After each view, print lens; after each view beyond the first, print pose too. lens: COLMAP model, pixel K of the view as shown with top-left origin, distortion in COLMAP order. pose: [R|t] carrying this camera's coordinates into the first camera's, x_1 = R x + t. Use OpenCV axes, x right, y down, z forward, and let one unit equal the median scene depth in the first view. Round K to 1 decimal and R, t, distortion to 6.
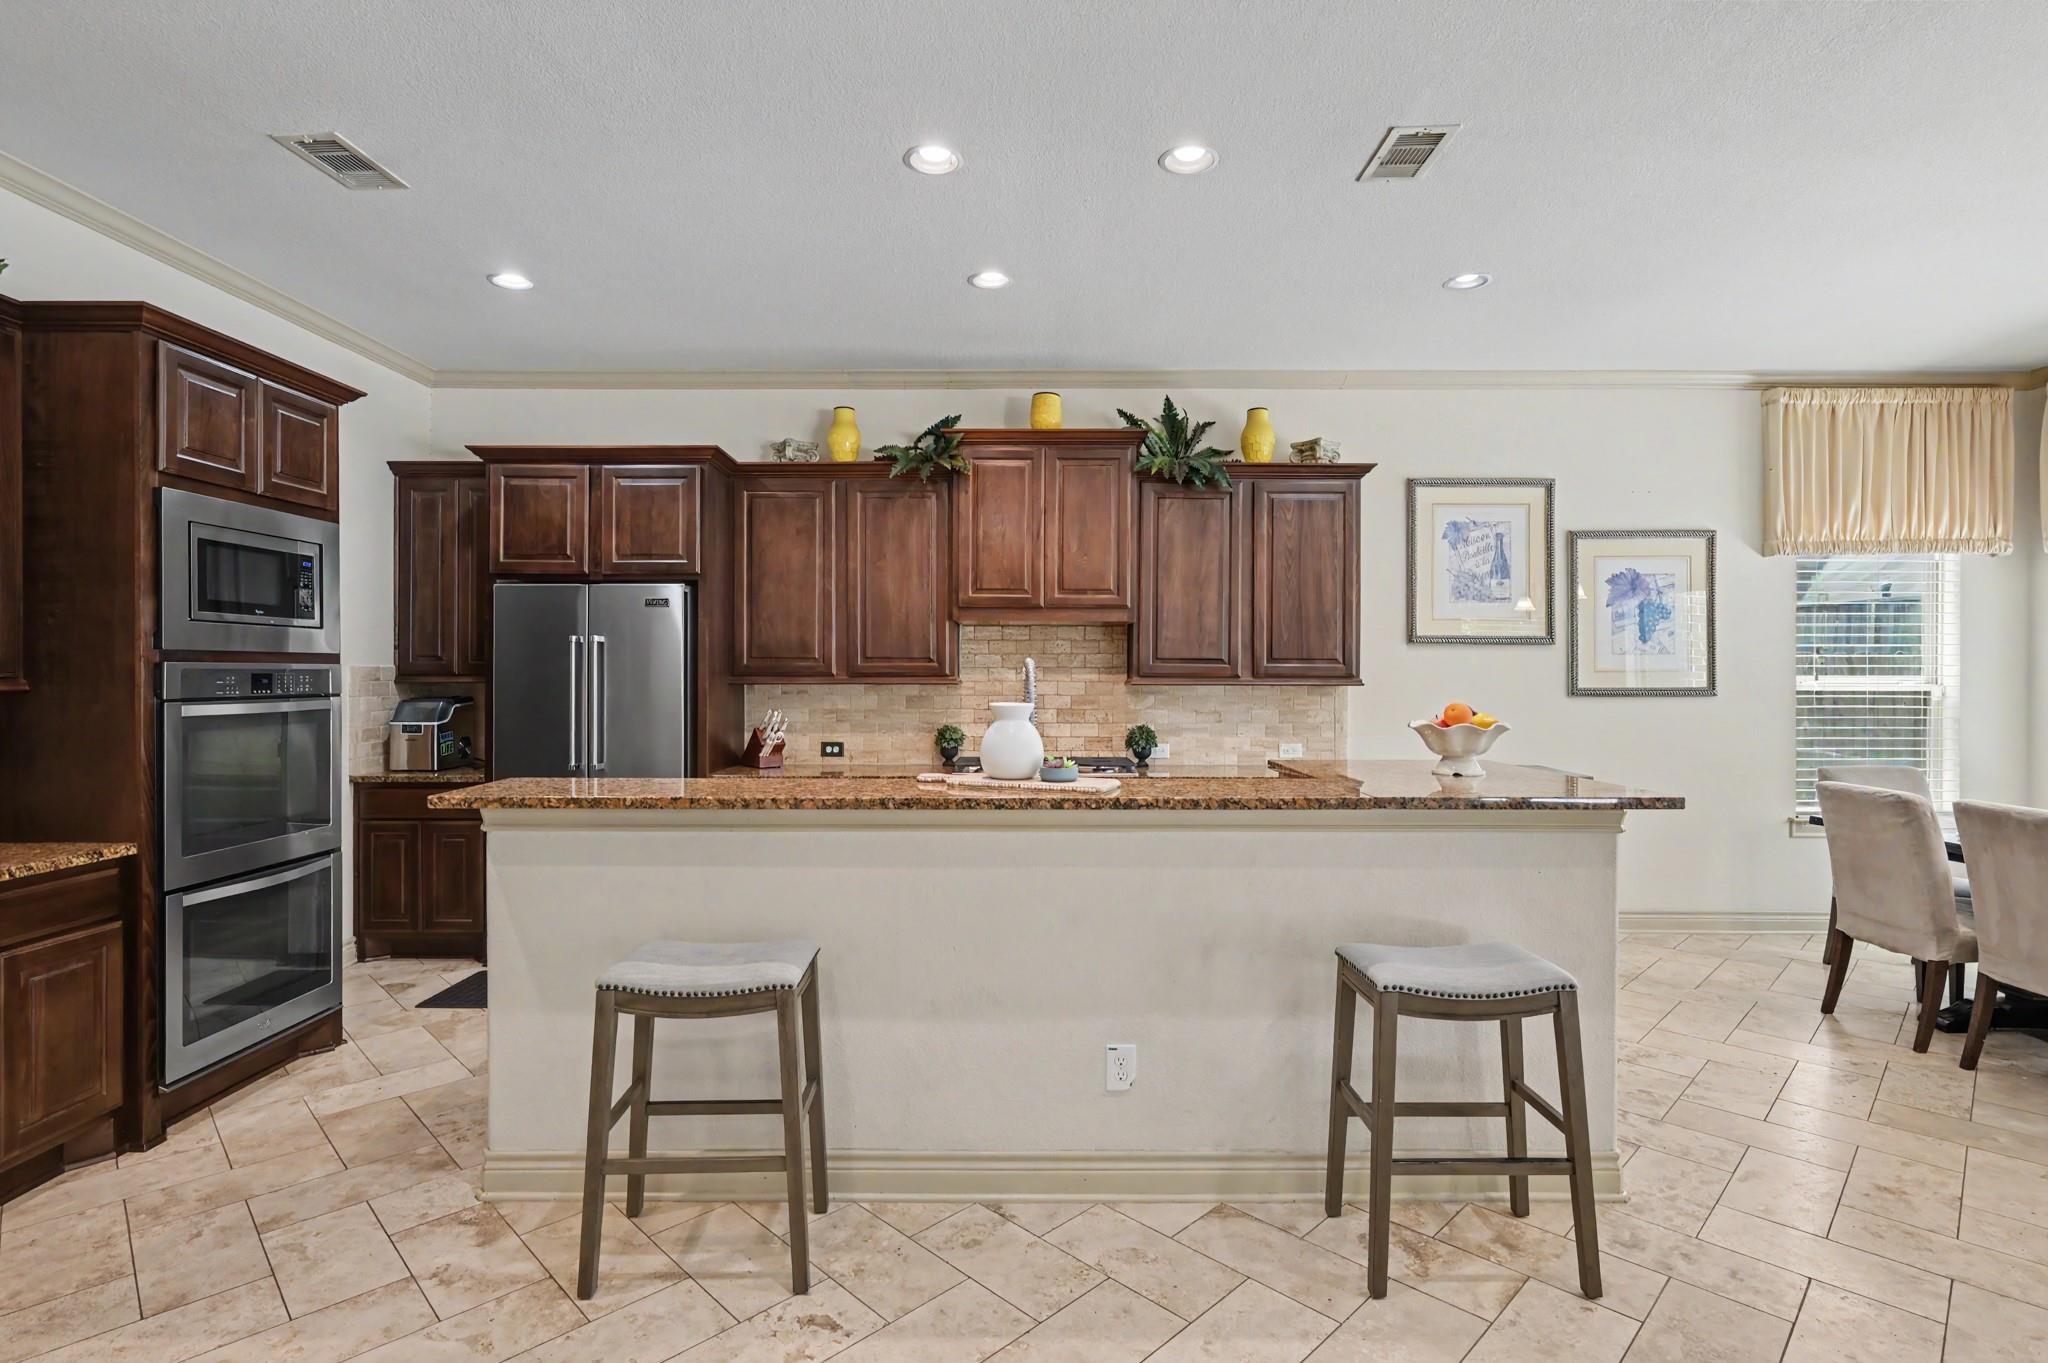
lens RADIAL K [[1012.2, 0, 1024.1], [0, 1012.2, 676.8], [0, 0, 1]] dist [0.000273, 0.000015]
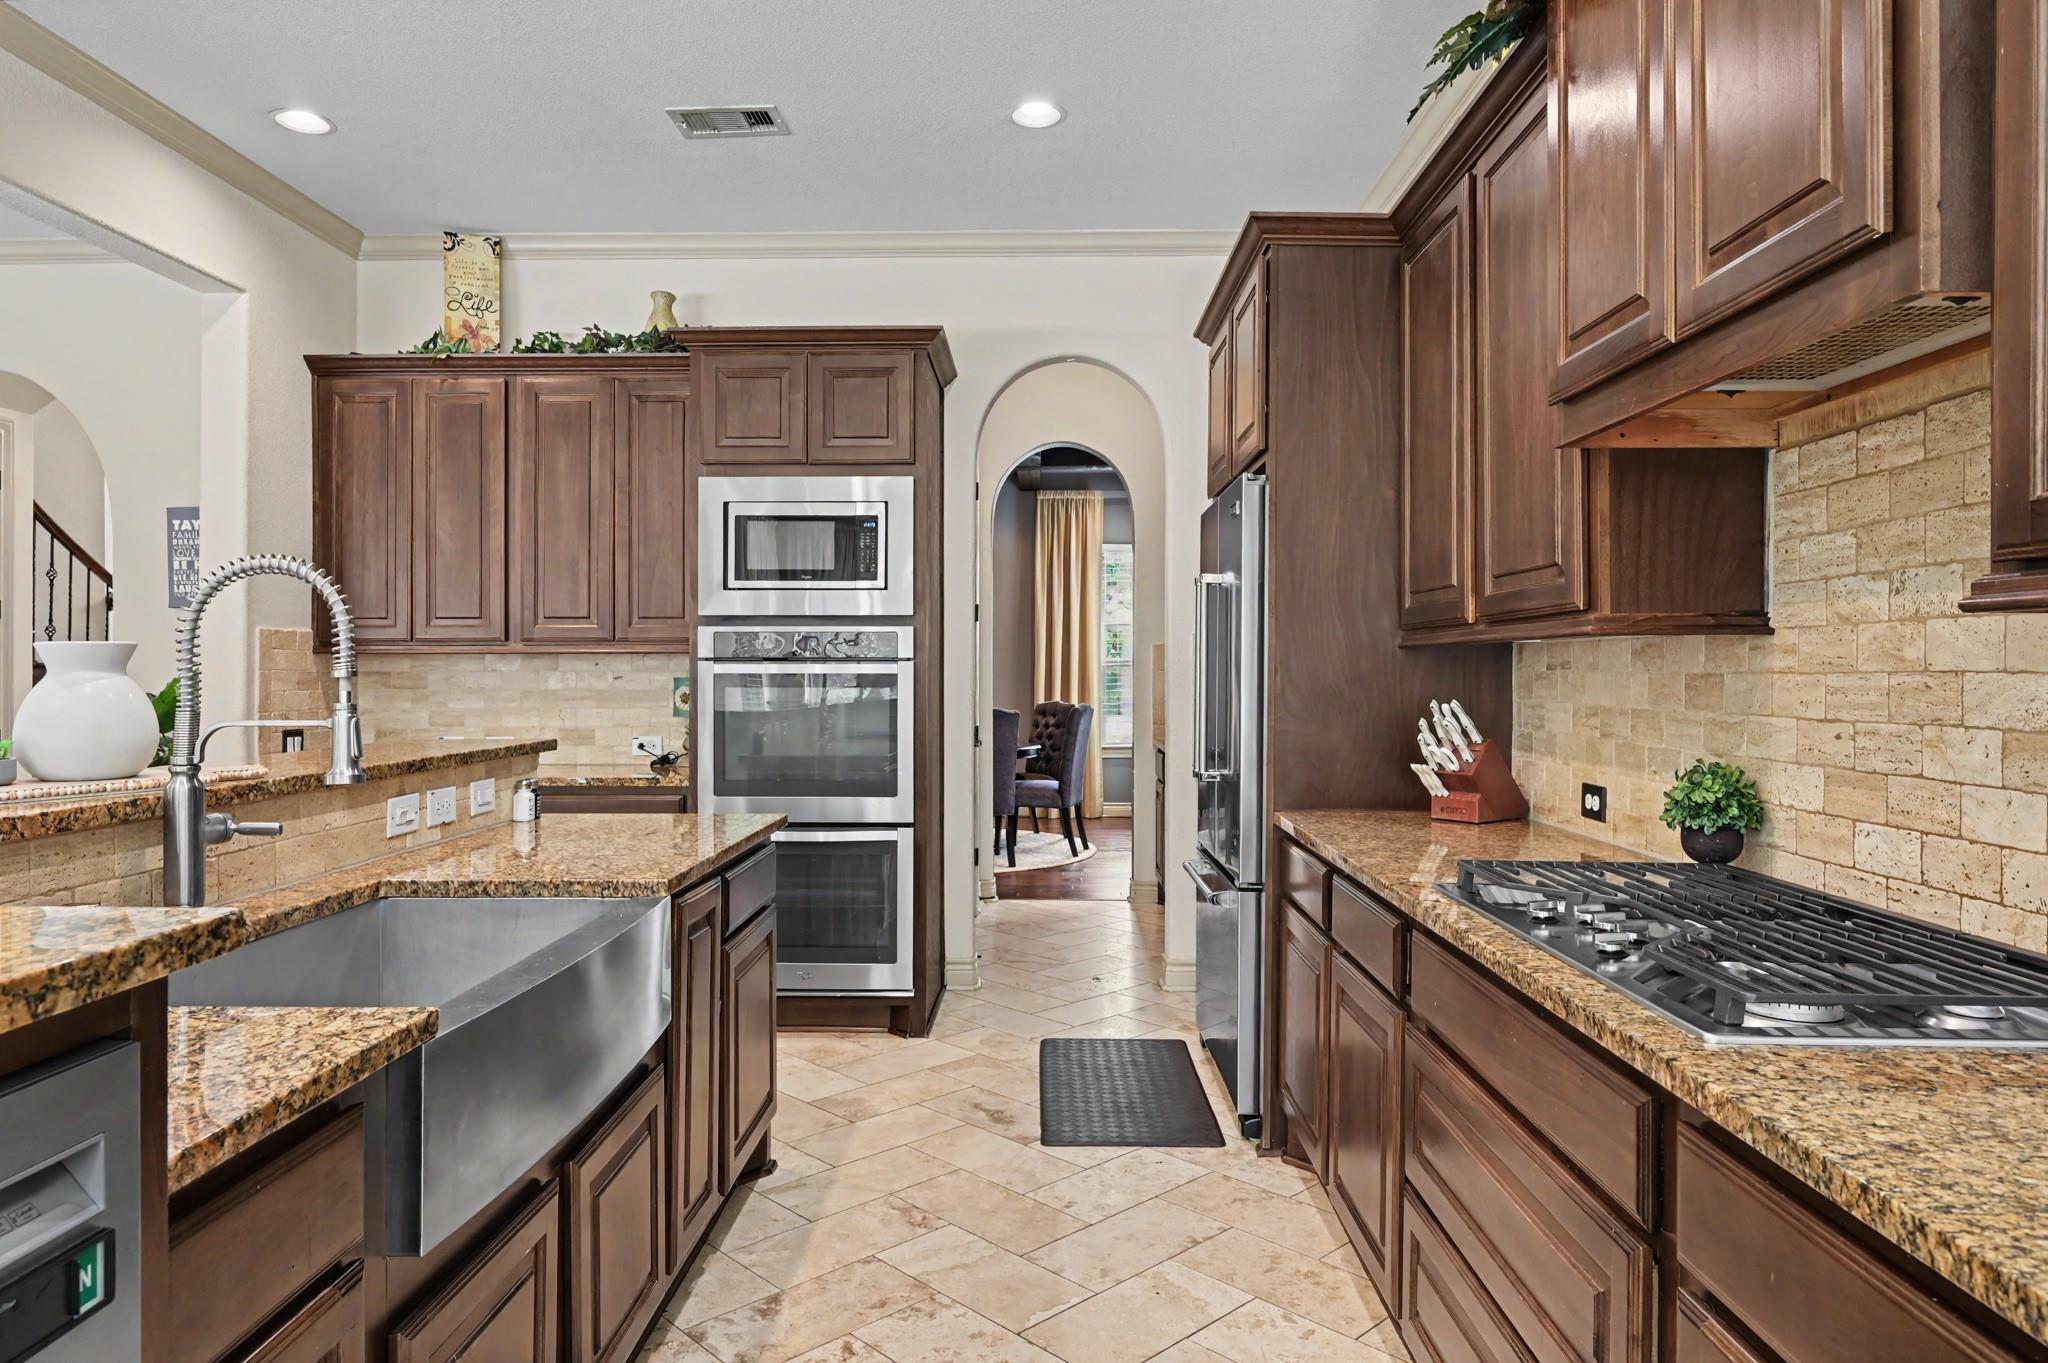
lens RADIAL K [[1265.7, 0, 1023.0], [0, 1265.7, 669.8], [0, 0, 1]] dist [-0.002453, -0.000227]
pose [[-0.021028, -0.000807, -0.999779, 0.503117], [-0.005377, 0.999985, -0.000694, 0.028330], [0.999764, 0.005361, -0.021032, 1.161841]]
